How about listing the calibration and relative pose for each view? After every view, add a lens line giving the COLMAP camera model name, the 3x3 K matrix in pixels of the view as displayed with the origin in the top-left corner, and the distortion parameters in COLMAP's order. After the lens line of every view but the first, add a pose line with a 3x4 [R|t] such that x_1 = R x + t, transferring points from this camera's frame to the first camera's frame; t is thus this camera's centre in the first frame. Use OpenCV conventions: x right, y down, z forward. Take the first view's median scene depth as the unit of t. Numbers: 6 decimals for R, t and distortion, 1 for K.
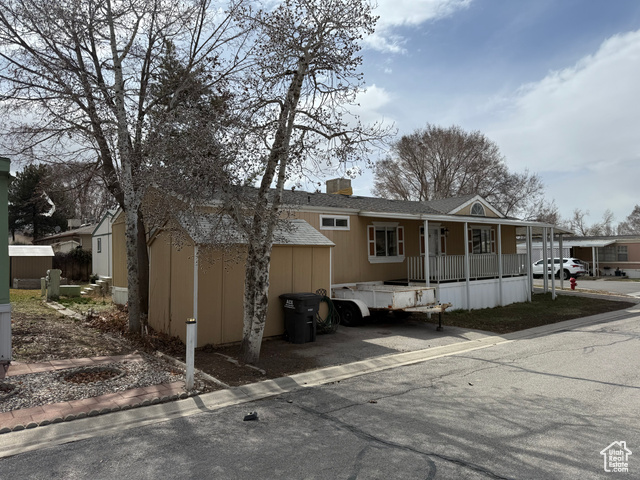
lens RADIAL K [[452.1, 0, 320.0], [0, 452.1, 240.0], [0, 0, 1]] dist [0.107059, -0.140100]
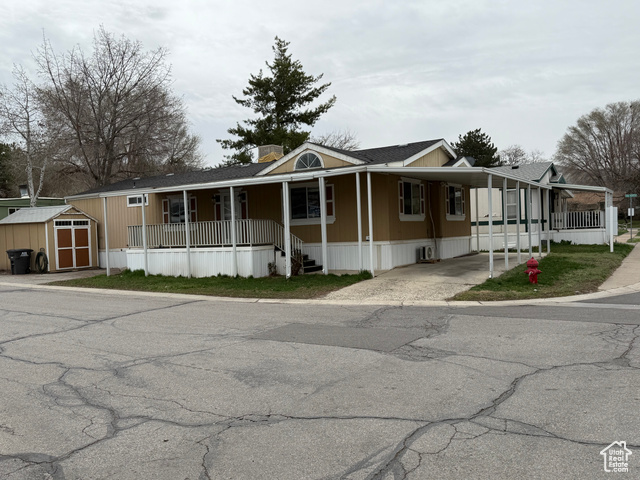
lens RADIAL K [[550.9, 0, 320.0], [0, 550.9, 240.0], [0, 0, 1]] dist [0.115155, -0.184136]
pose [[0.323209, 0.035130, -0.945675, 1.651932], [0.073387, 0.995371, 0.062057, 0.014843], [0.943478, -0.089457, 0.319135, 0.895977]]
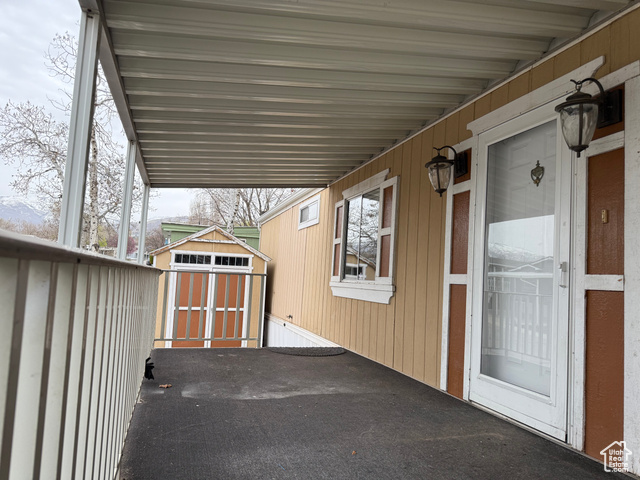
lens RADIAL K [[452.1, 0, 320.0], [0, 452.1, 240.0], [0, 0, 1]] dist [0.107059, -0.140100]
pose [[-0.364227, -0.069439, -0.928718, 0.507798], [0.001987, 0.997156, -0.075335, 0.034752], [0.931308, -0.029284, -0.363053, 1.120506]]
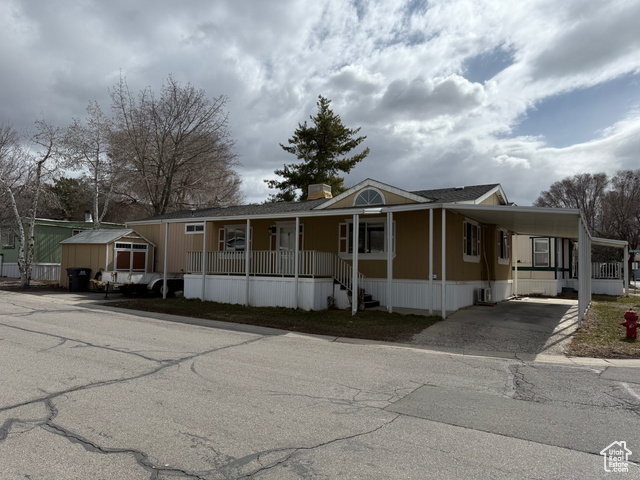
lens RADIAL K [[452.1, 0, 320.0], [0, 452.1, 240.0], [0, 0, 1]] dist [0.107059, -0.140100]
pose [[0.314209, -0.017588, -0.949191, 1.413780], [0.017387, 0.999767, -0.012770, 0.022314], [0.949195, -0.012491, 0.314441, 0.848122]]
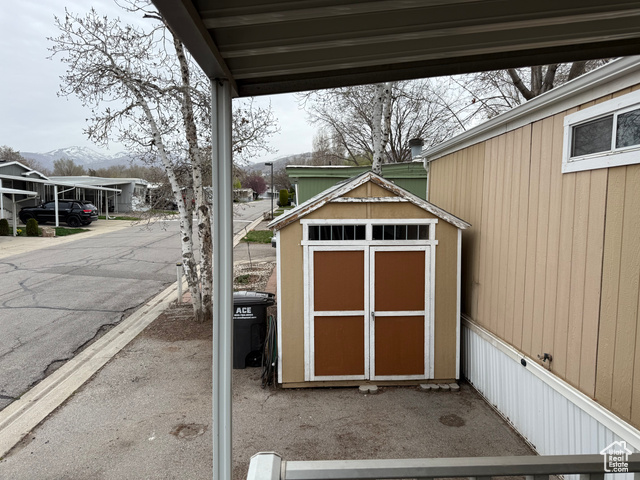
lens RADIAL K [[452.1, 0, 320.0], [0, 452.1, 240.0], [0, 0, 1]] dist [0.107059, -0.140100]
pose [[-0.596697, 0.085572, -0.797891, 0.291381], [0.050563, 0.996332, 0.069041, -0.007188], [0.800872, 0.000852, -0.598835, 0.939603]]
